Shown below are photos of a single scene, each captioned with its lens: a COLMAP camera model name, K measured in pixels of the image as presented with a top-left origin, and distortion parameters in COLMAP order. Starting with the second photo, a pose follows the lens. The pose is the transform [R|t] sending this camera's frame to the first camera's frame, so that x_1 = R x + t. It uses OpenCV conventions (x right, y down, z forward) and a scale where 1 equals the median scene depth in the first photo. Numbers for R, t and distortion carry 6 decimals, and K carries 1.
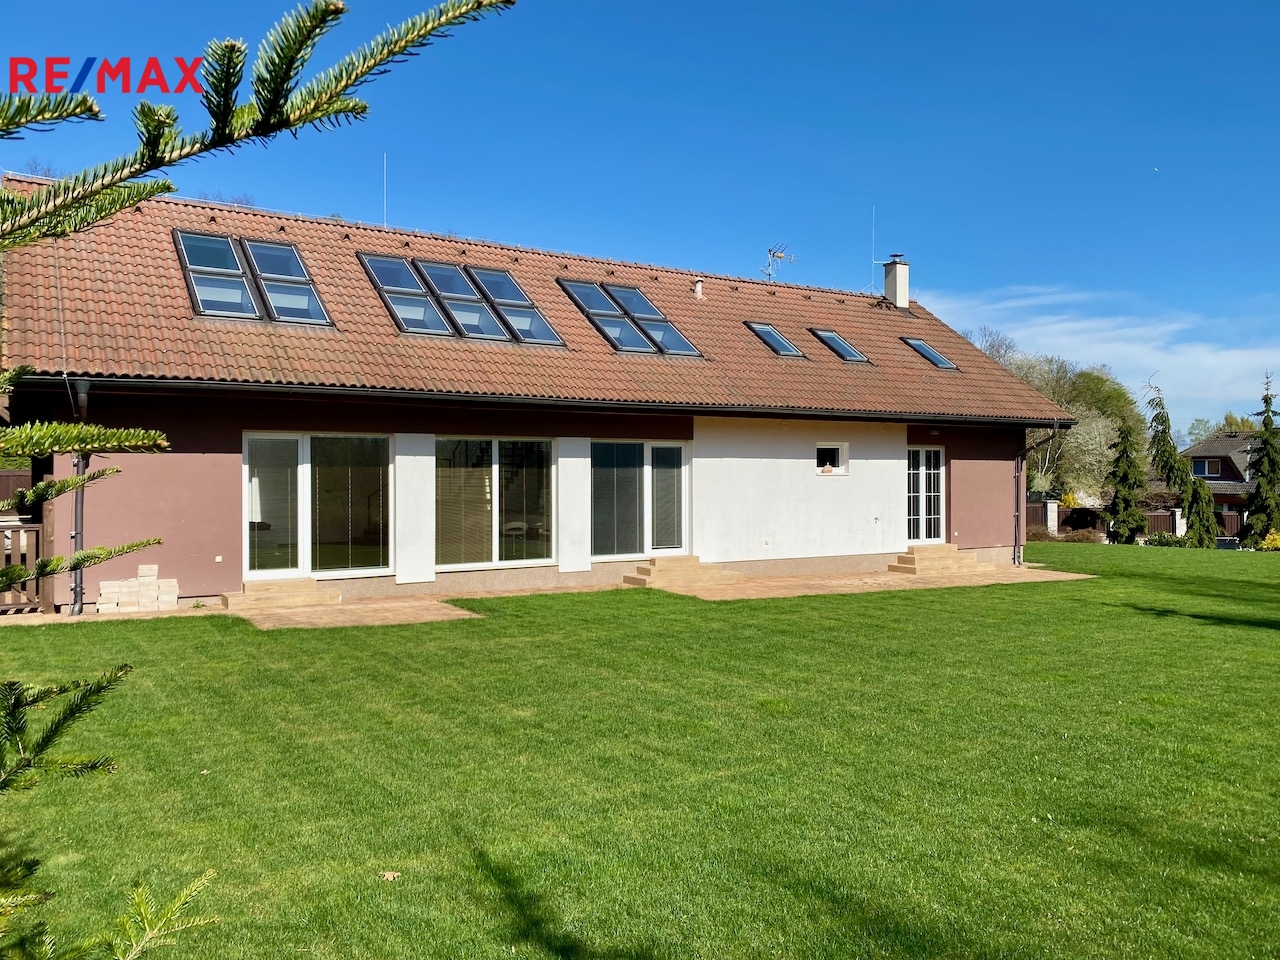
lens RADIAL K [[988.2, 0, 640.0], [0, 988.2, 480.0], [0, 0, 1]] dist [0.177591, -0.000979]
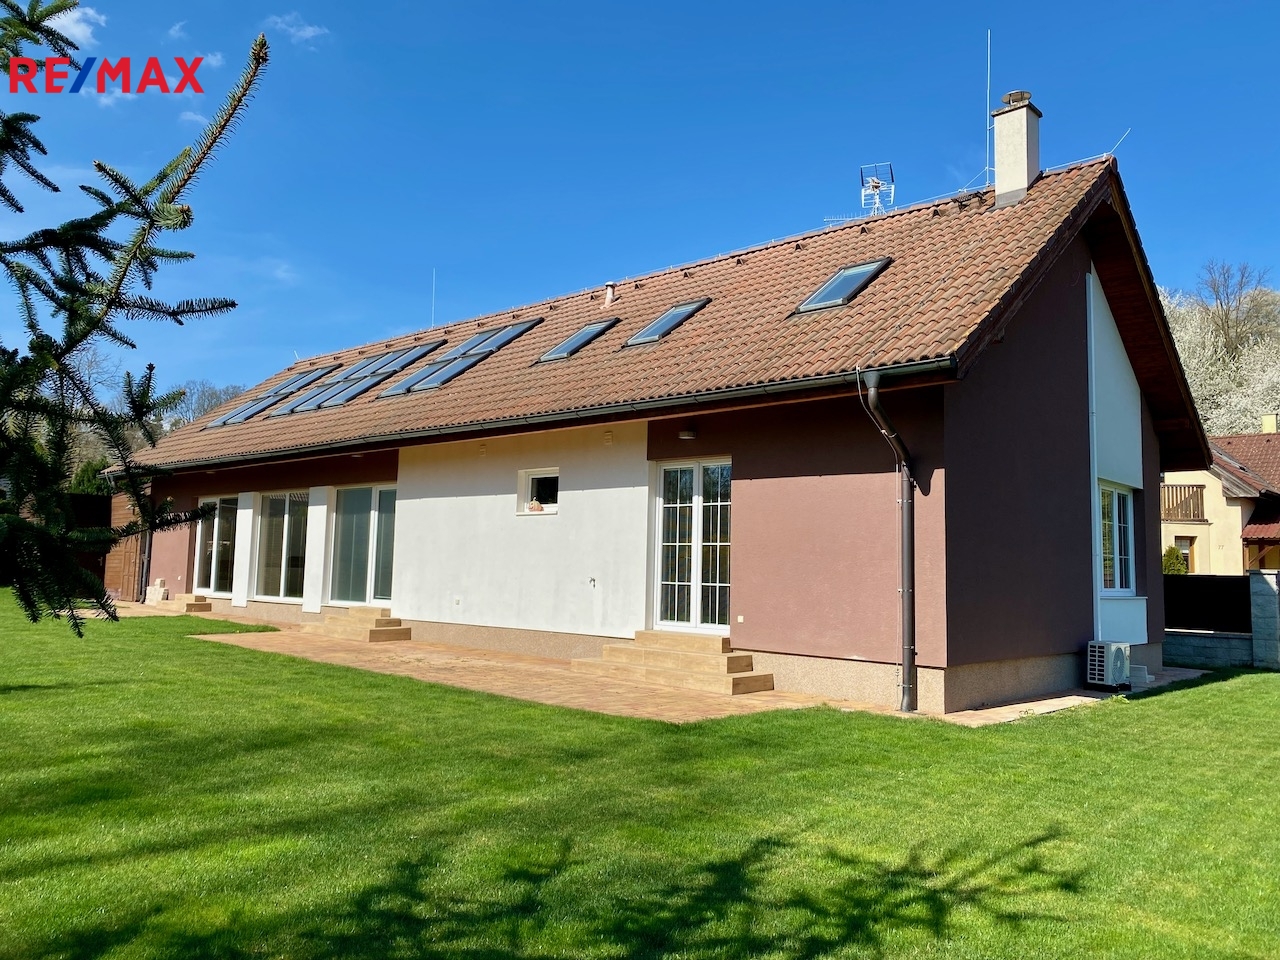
lens RADIAL K [[988.2, 0, 640.0], [0, 988.2, 480.0], [0, 0, 1]] dist [0.177591, -0.000979]
pose [[0.247405, -0.066179, -0.966649, 0.841861], [-0.010017, 0.997437, -0.070851, 0.018438], [0.968860, 0.027212, 0.246108, 0.841601]]
